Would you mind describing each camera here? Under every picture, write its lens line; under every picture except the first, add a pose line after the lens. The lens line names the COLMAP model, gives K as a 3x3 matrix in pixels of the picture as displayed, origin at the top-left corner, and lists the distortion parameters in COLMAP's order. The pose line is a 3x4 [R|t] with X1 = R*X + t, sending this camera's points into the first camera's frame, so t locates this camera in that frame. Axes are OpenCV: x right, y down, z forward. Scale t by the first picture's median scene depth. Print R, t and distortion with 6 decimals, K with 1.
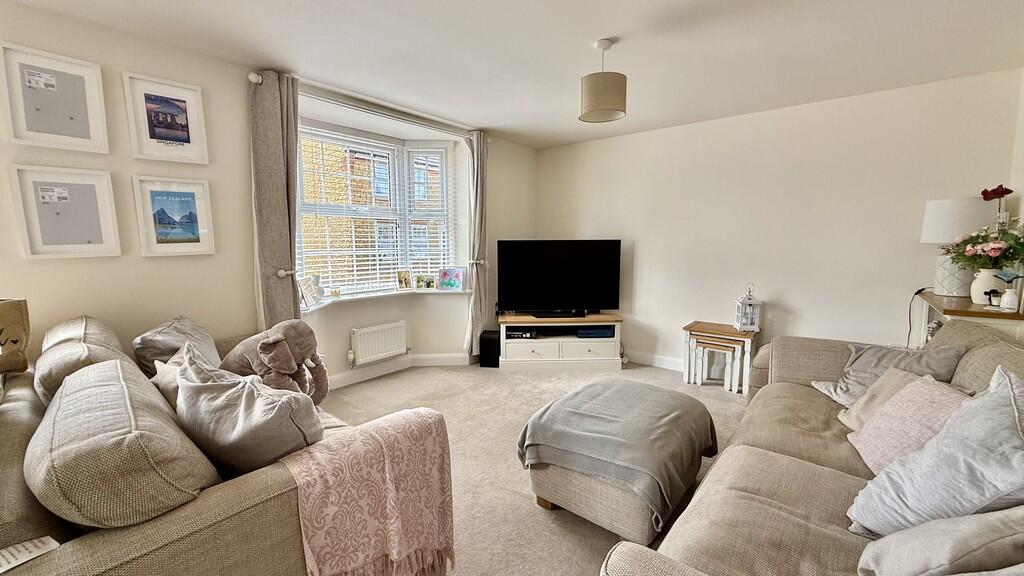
lens RADIAL K [[409.4, 0, 509.3], [0, 409.4, 288.2], [0, 0, 1]] dist [0.002517, -0.000003]
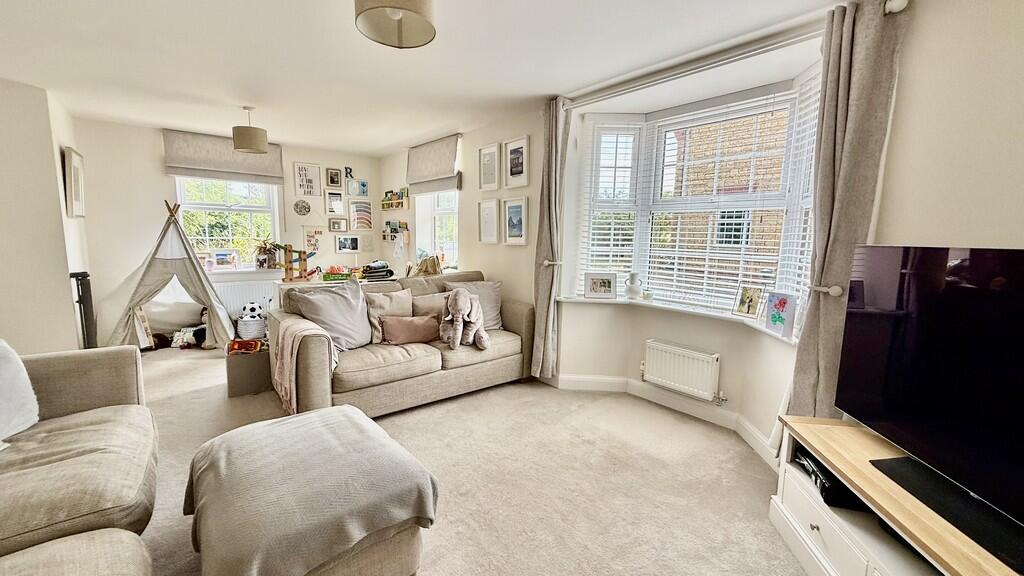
lens RADIAL K [[409.4, 0, 509.3], [0, 409.4, 288.2], [0, 0, 1]] dist [0.002517, -0.000003]
pose [[-0.181680, 0.124247, -0.975477, 0.794360], [-0.135766, 0.979317, 0.150022, -0.151100], [0.973940, 0.159693, -0.161053, 1.258447]]
